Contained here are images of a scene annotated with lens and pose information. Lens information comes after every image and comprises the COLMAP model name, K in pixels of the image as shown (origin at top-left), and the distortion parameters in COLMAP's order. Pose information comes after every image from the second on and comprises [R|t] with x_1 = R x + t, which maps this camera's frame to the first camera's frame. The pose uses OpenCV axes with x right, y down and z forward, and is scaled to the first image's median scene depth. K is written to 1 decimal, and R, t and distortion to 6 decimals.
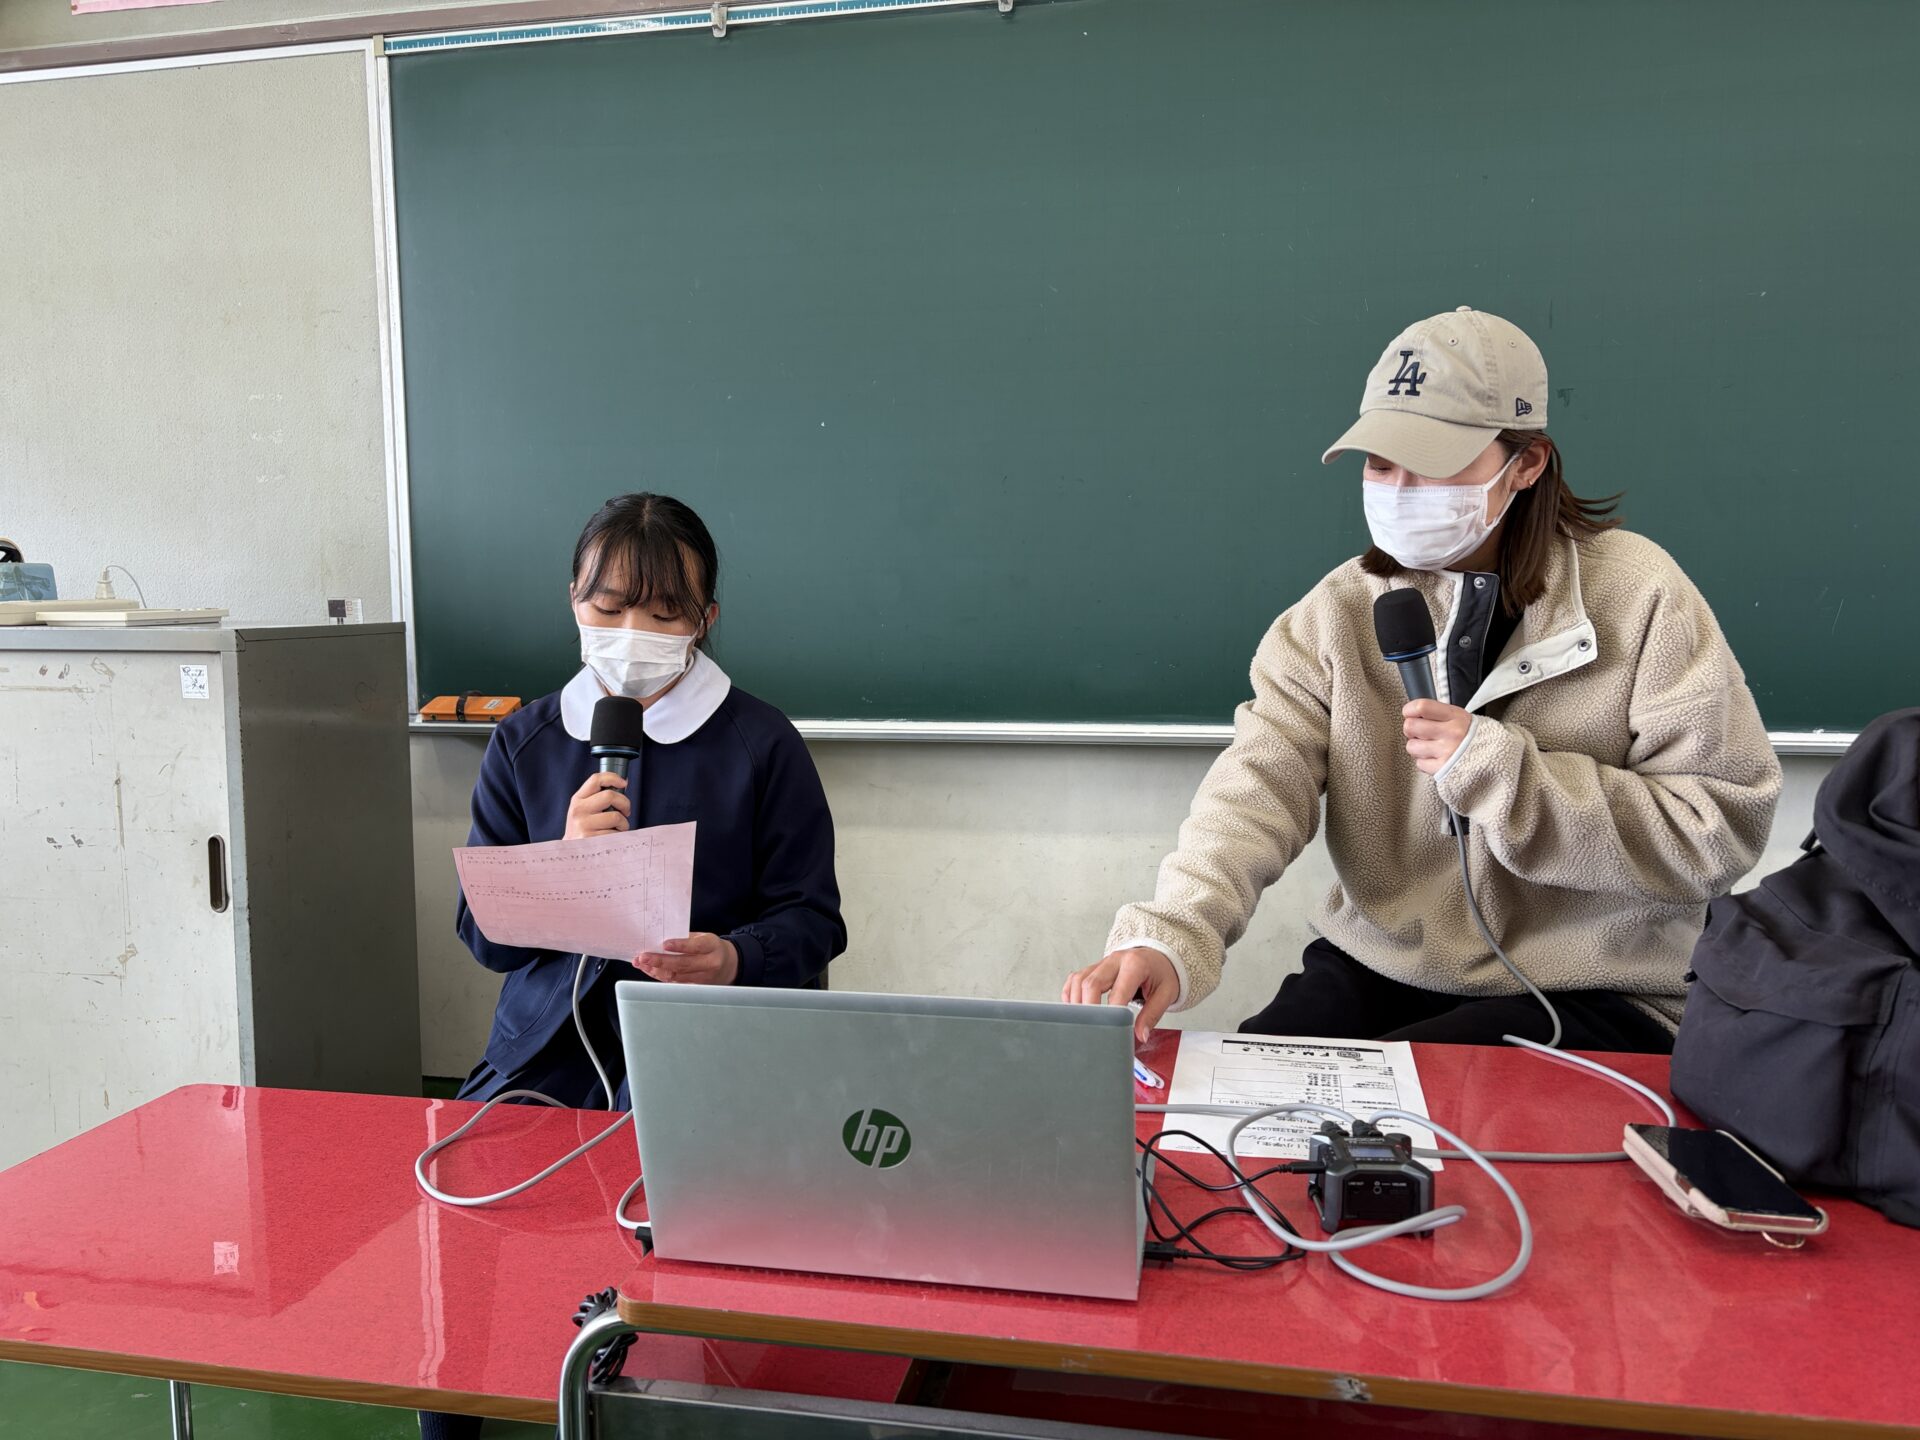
lens RADIAL K [[1437.1, 0, 948.8], [0, 1437.1, 723.8], [0, 0, 1]] dist [0.045794, -0.027511]
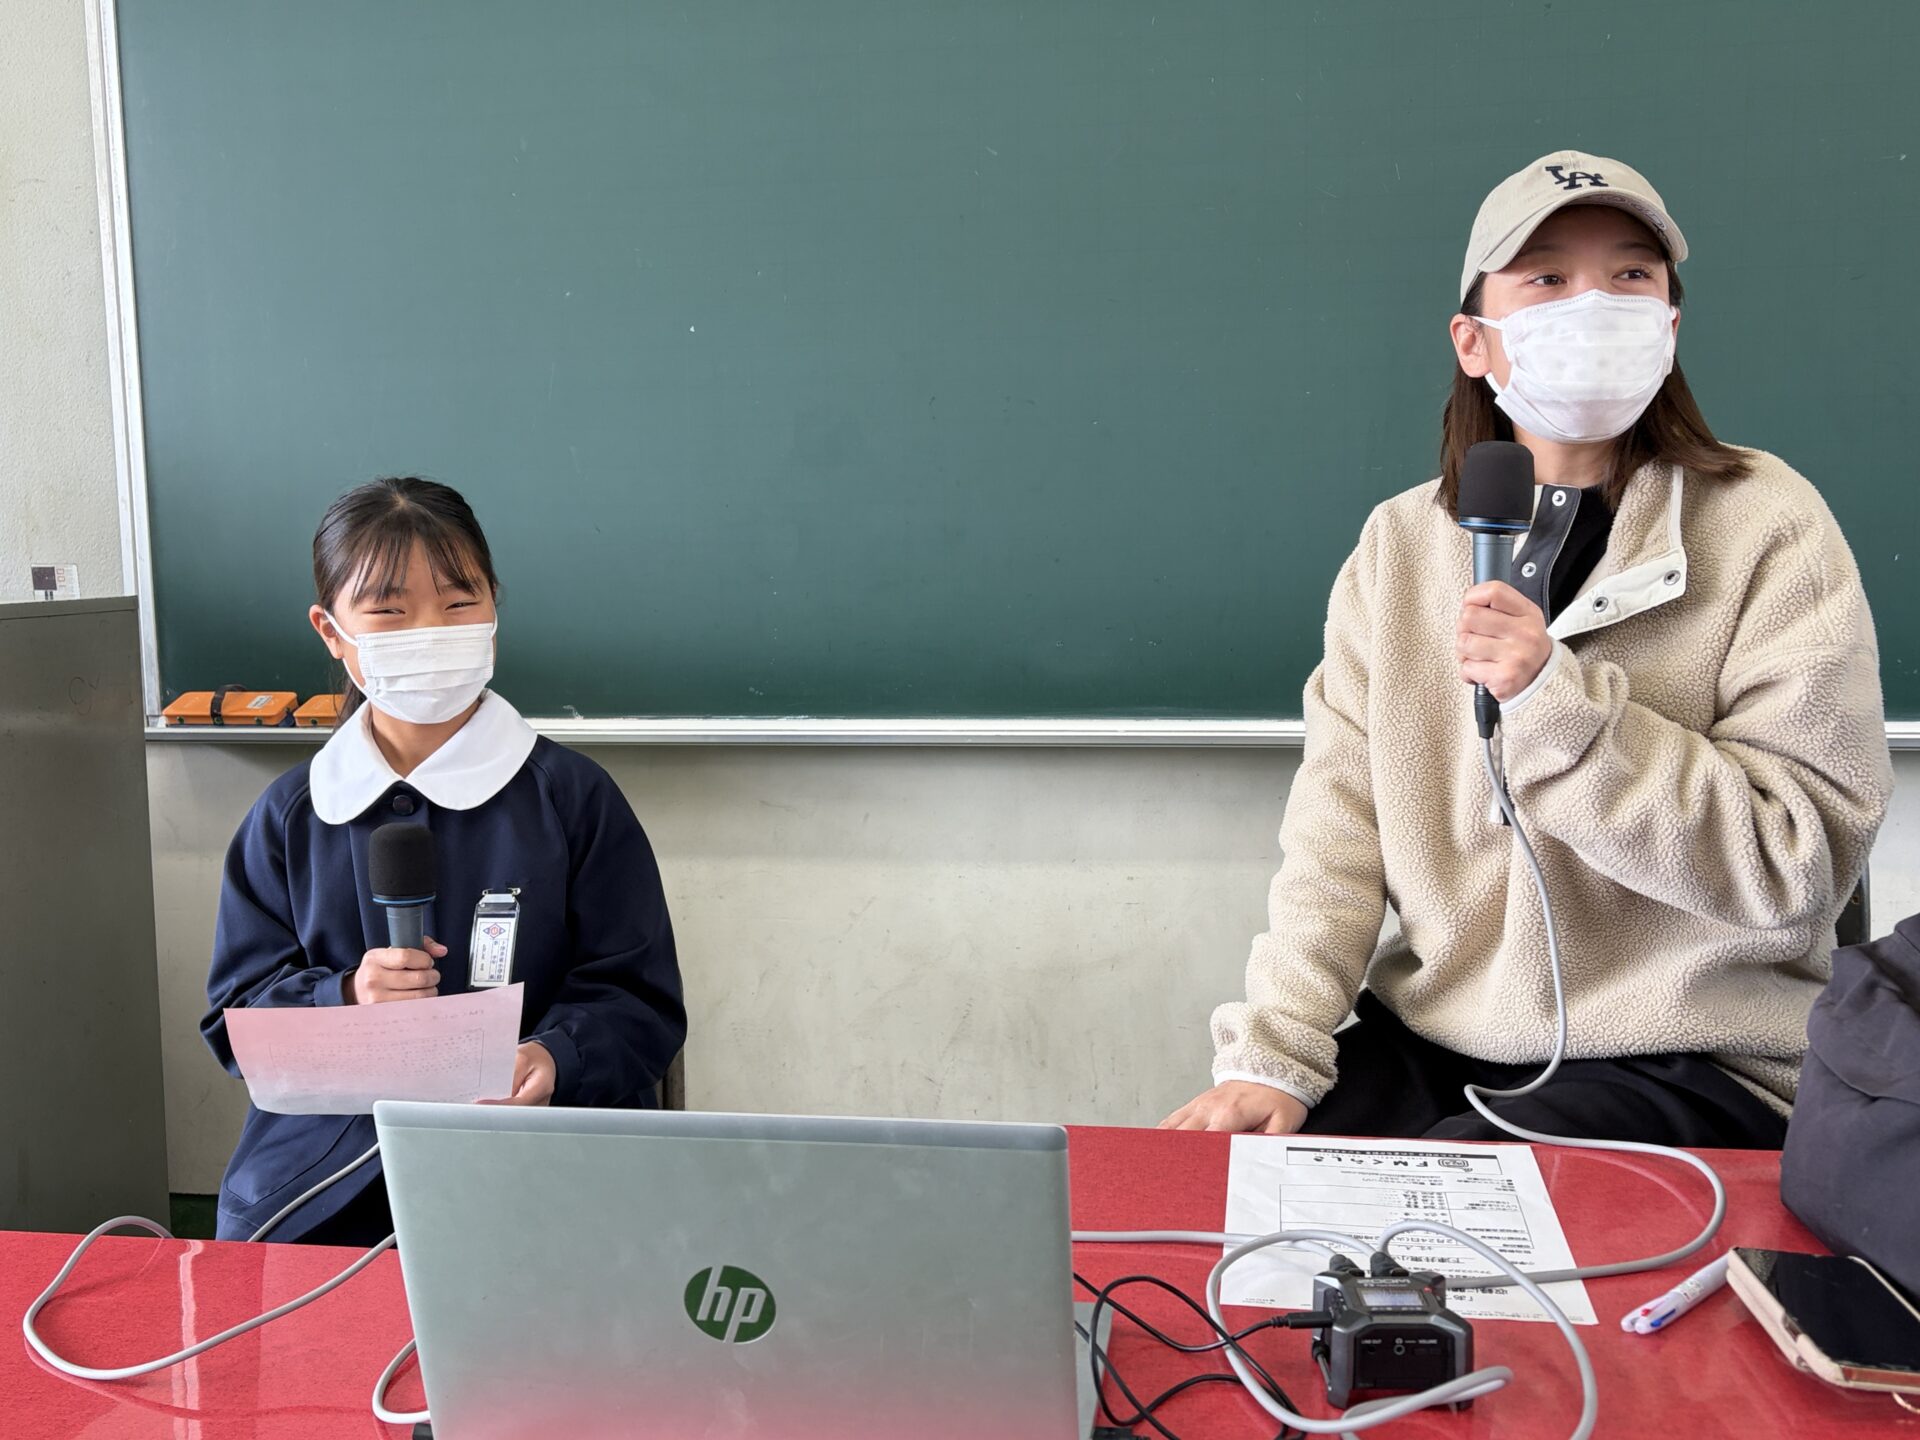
lens RADIAL K [[1844.6, 0, 960.0], [0, 1844.6, 723.7], [0, 0, 1]] dist [0.028695, 0.000000]
pose [[0.999340, -0.011785, 0.034371, 0.032939], [0.011372, 0.999861, 0.012205, -0.019270], [-0.034510, -0.011806, 0.999335, 0.036200]]
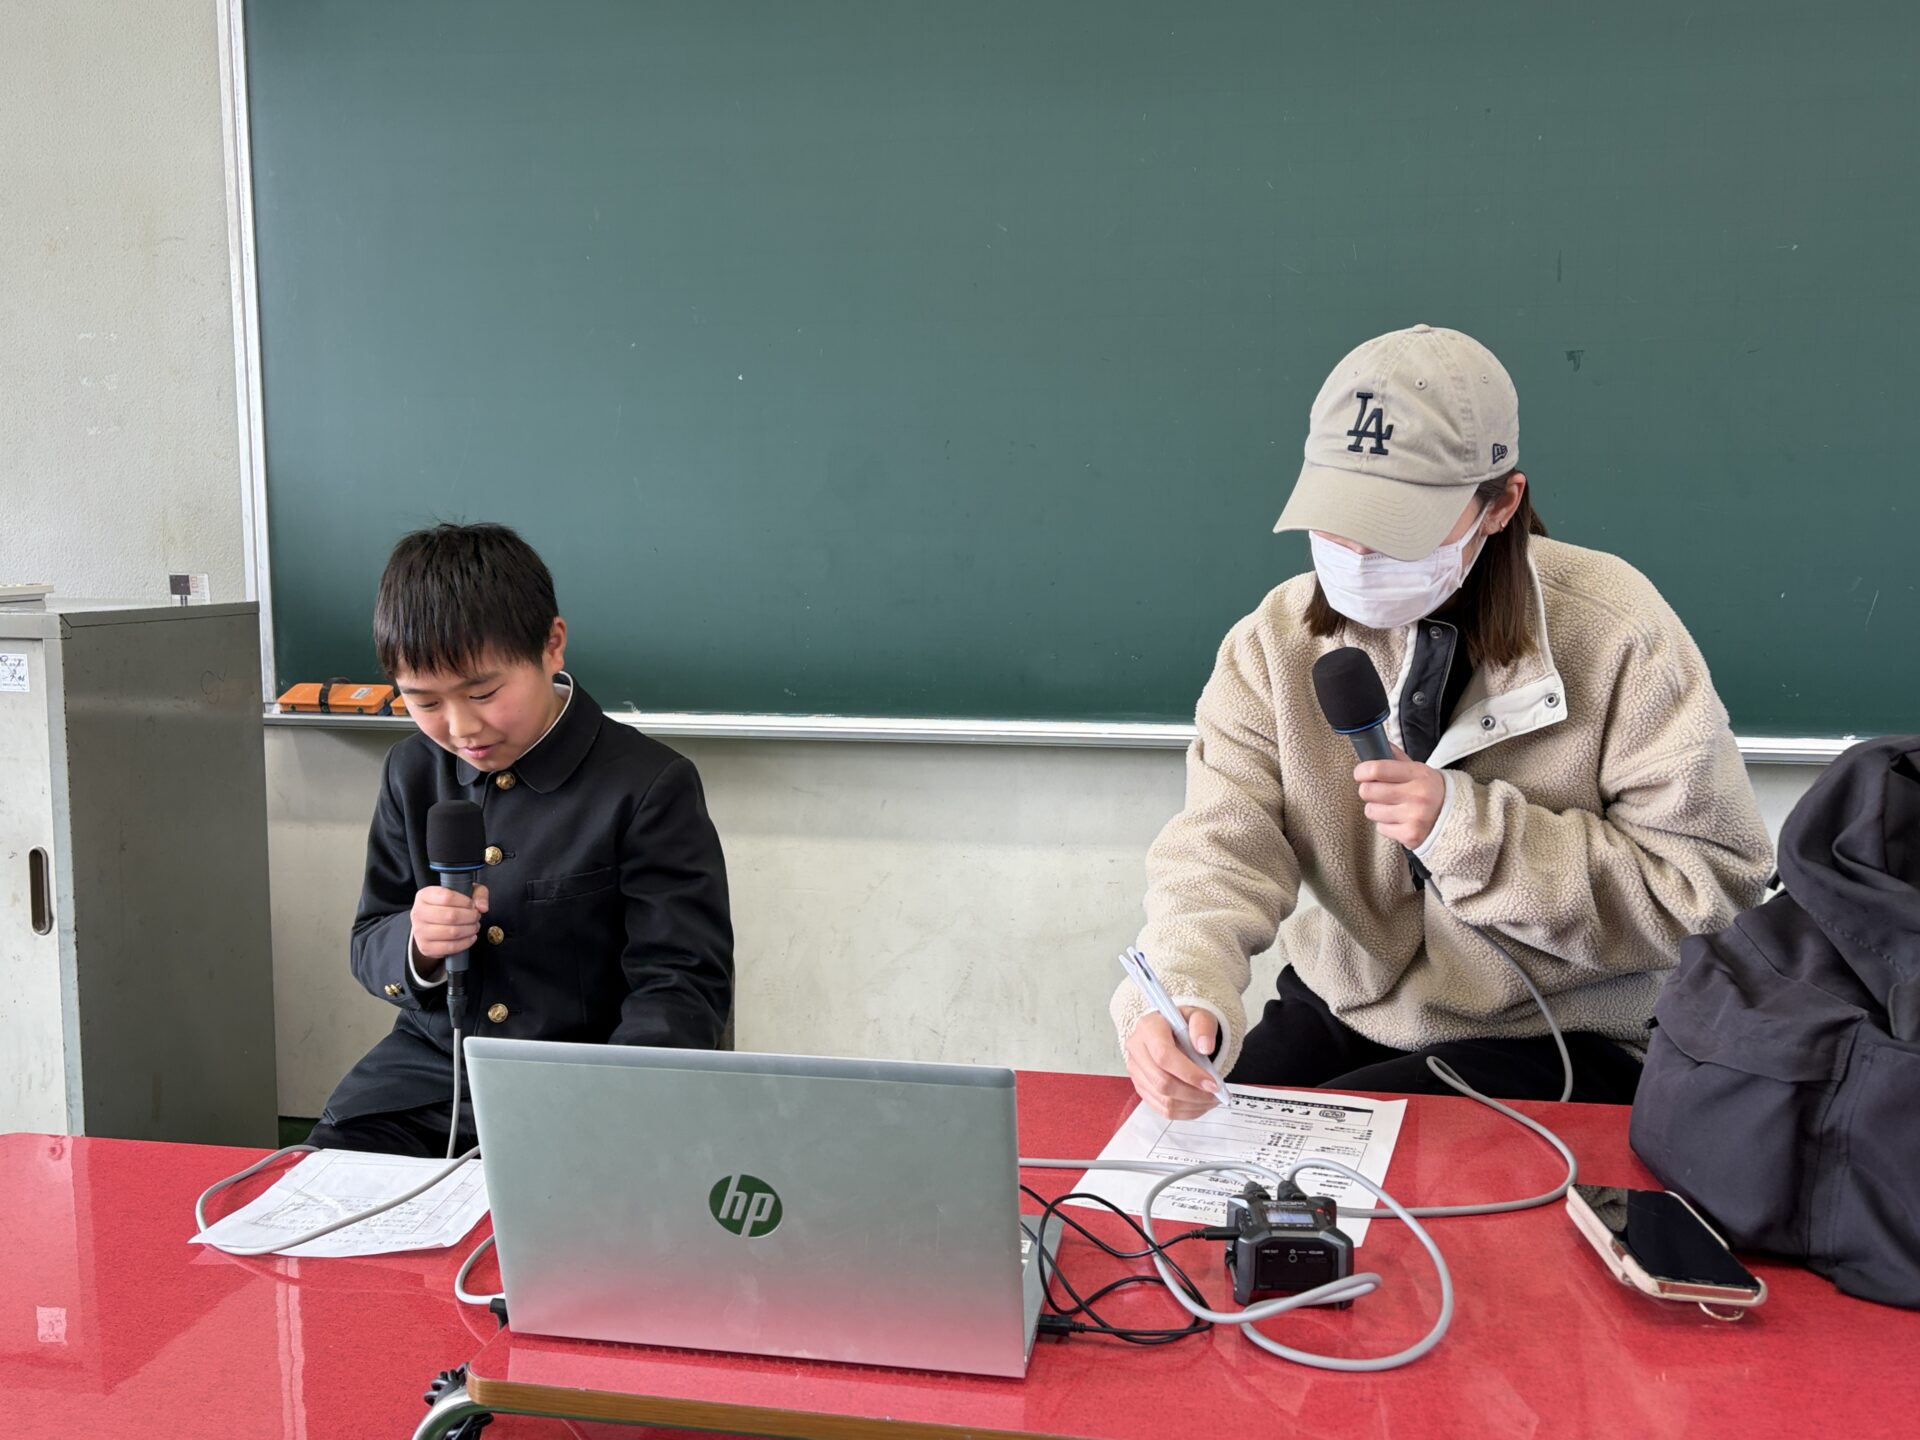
lens RADIAL K [[1707.1, 0, 964.6], [0, 1707.1, 712.5], [0, 0, 1]] dist [0.031730, 0.011585]
pose [[0.999792, 0.006611, 0.019284, 0.056471], [-0.006927, 0.999843, 0.016335, -0.041707], [-0.019173, -0.016466, 0.999681, -0.085221]]
